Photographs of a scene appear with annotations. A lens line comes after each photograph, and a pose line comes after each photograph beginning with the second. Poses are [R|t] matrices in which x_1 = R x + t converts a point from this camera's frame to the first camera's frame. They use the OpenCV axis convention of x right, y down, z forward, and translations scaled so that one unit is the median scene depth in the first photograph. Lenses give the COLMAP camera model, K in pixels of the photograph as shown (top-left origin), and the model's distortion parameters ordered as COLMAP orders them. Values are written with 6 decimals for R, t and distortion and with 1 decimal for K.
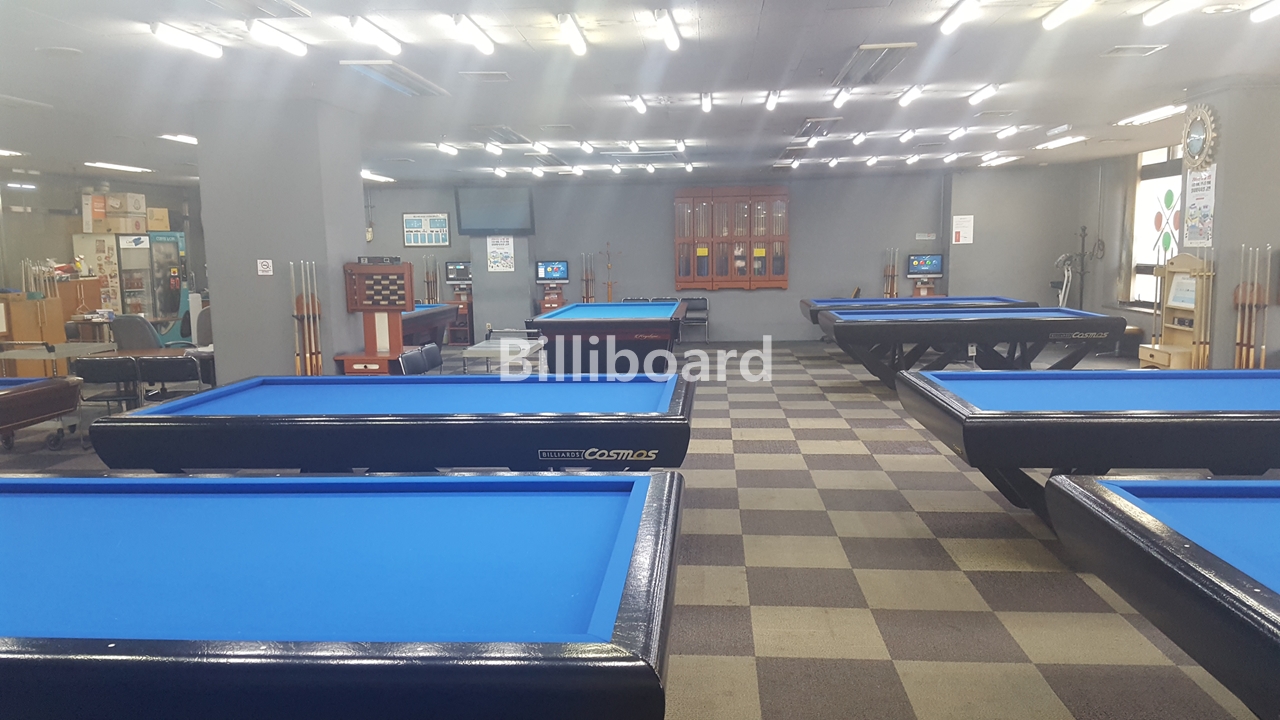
lens RADIAL K [[944.8, 0, 636.4], [0, 944.8, 388.4], [0, 0, 1]] dist [0.141974, -0.238594]
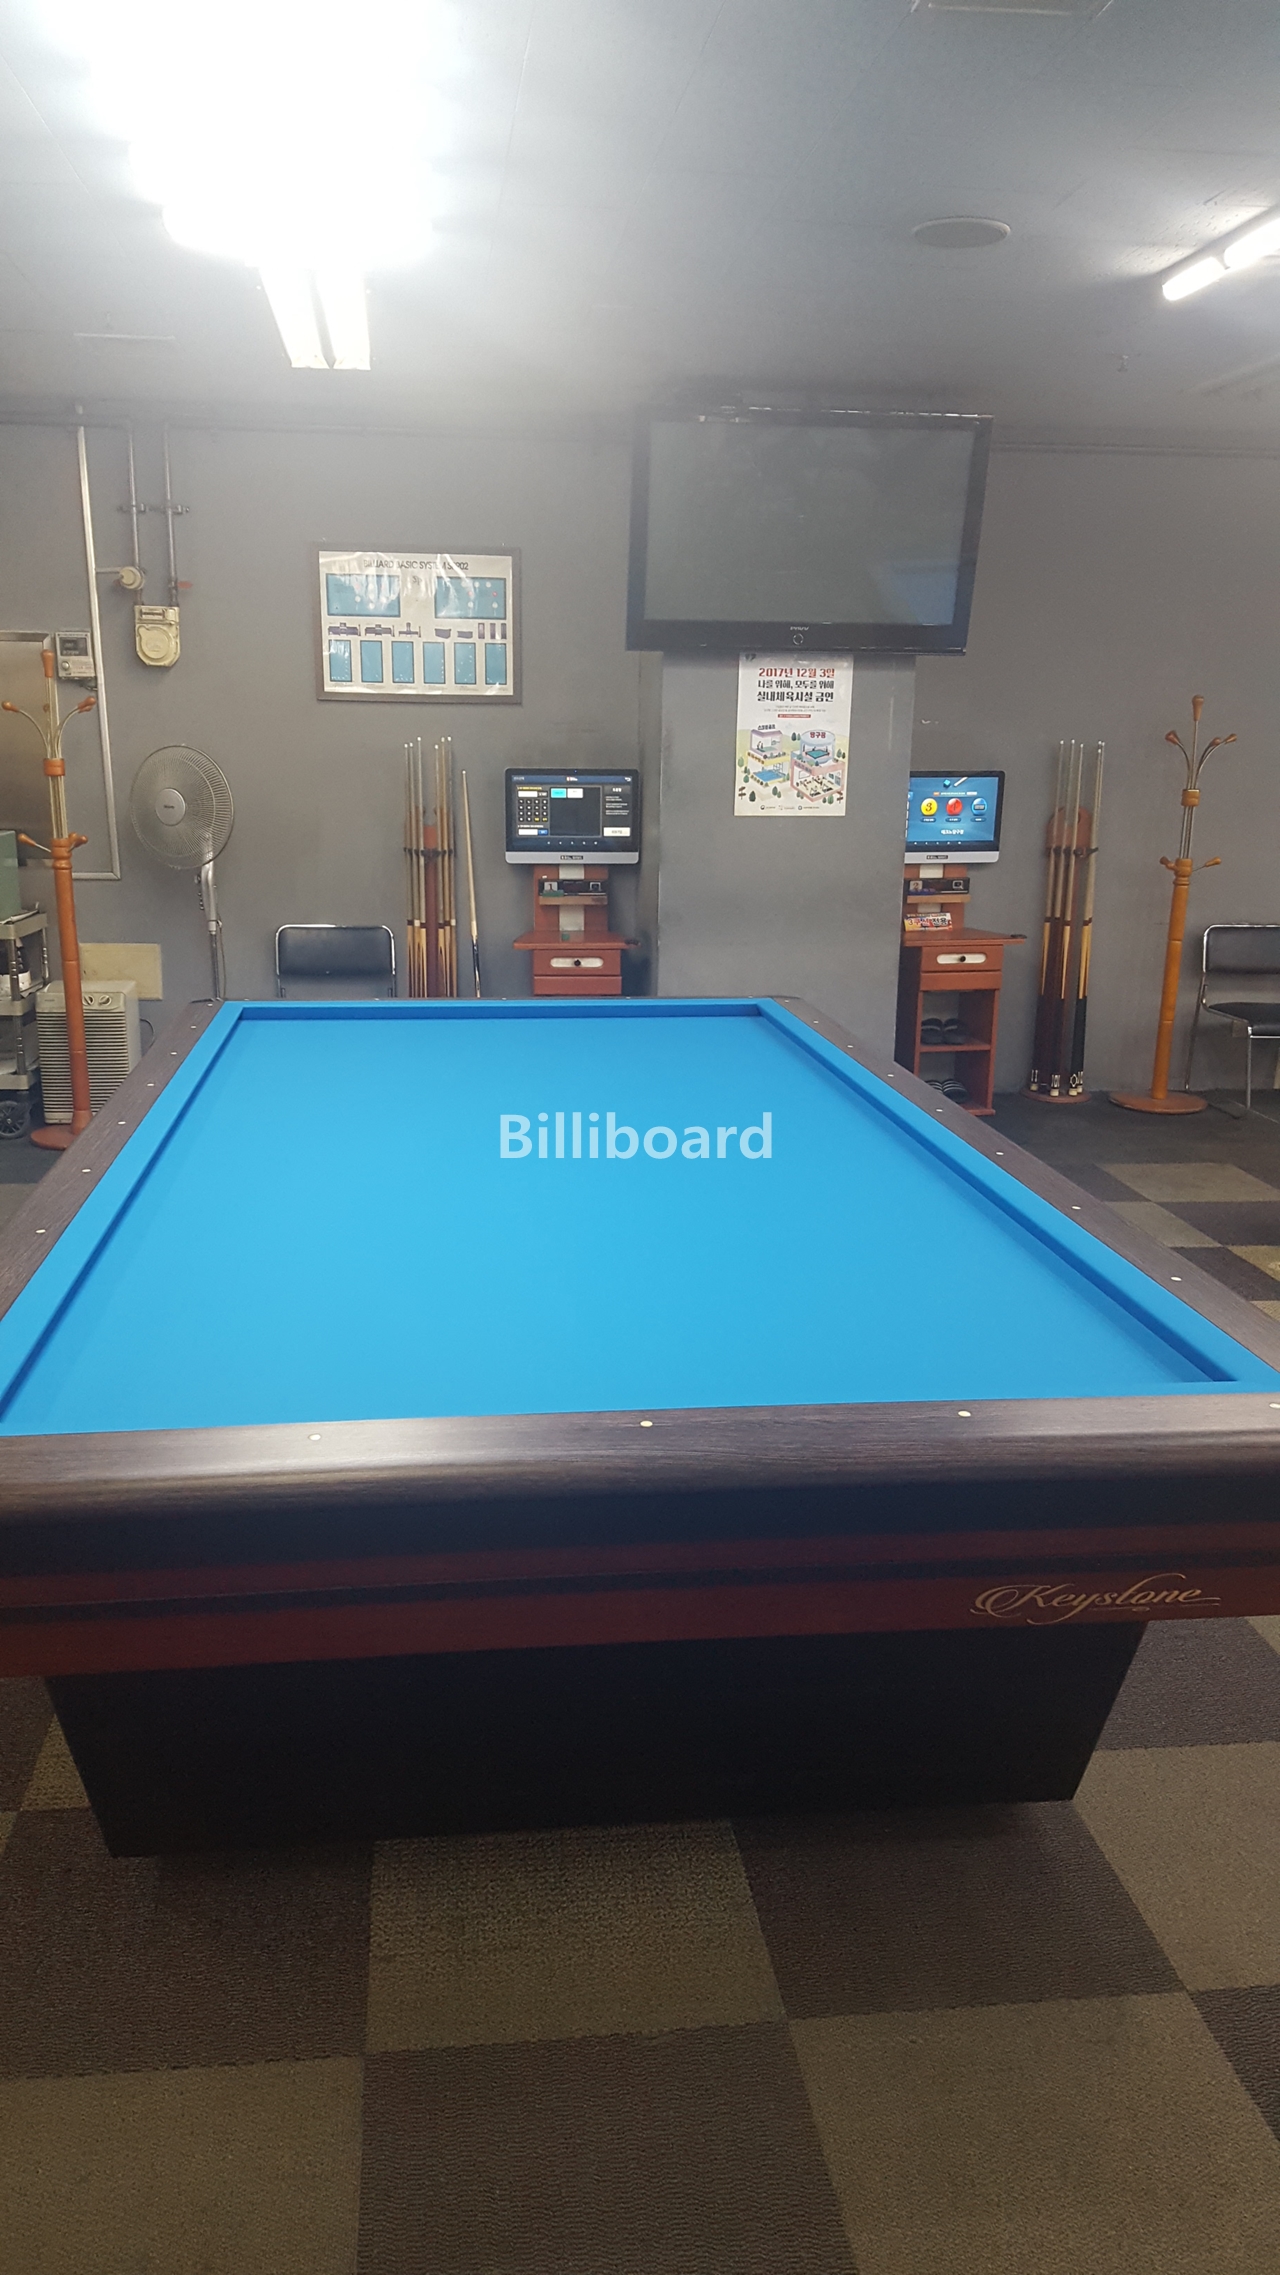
lens RADIAL K [[1707.9, 0, 587.0], [0, 1707.9, 1170.2], [0, 0, 1]] dist [0.152010, -0.256769]
pose [[0.981663, -0.021441, 0.189413, -0.273649], [0.001280, 0.994373, 0.105926, -0.082185], [-0.190618, -0.103741, 0.976167, 0.590666]]
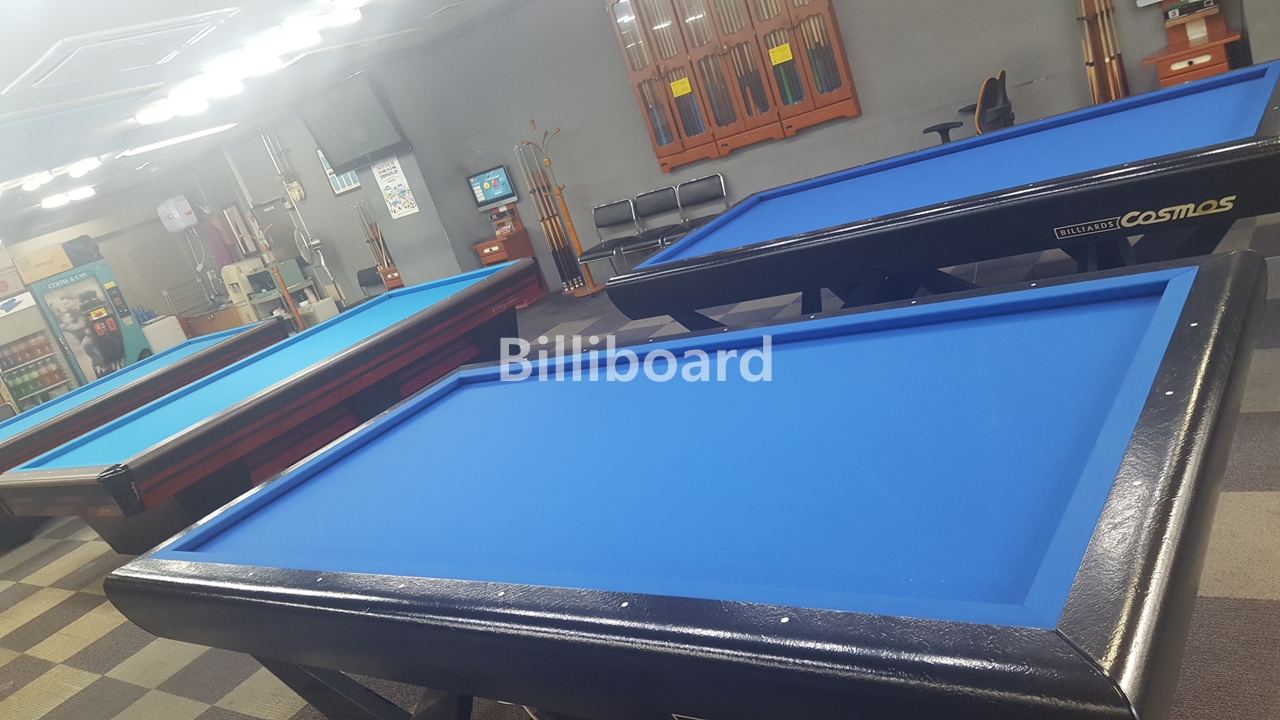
lens RADIAL K [[960.9, 0, 625.6], [0, 960.9, 362.9], [0, 0, 1]] dist [0.152010, -0.256769]
pose [[0.799464, -0.116374, -0.589334, 0.336137], [0.244046, 0.959368, 0.141618, -0.086071], [0.548907, -0.257042, 0.795381, 0.551072]]
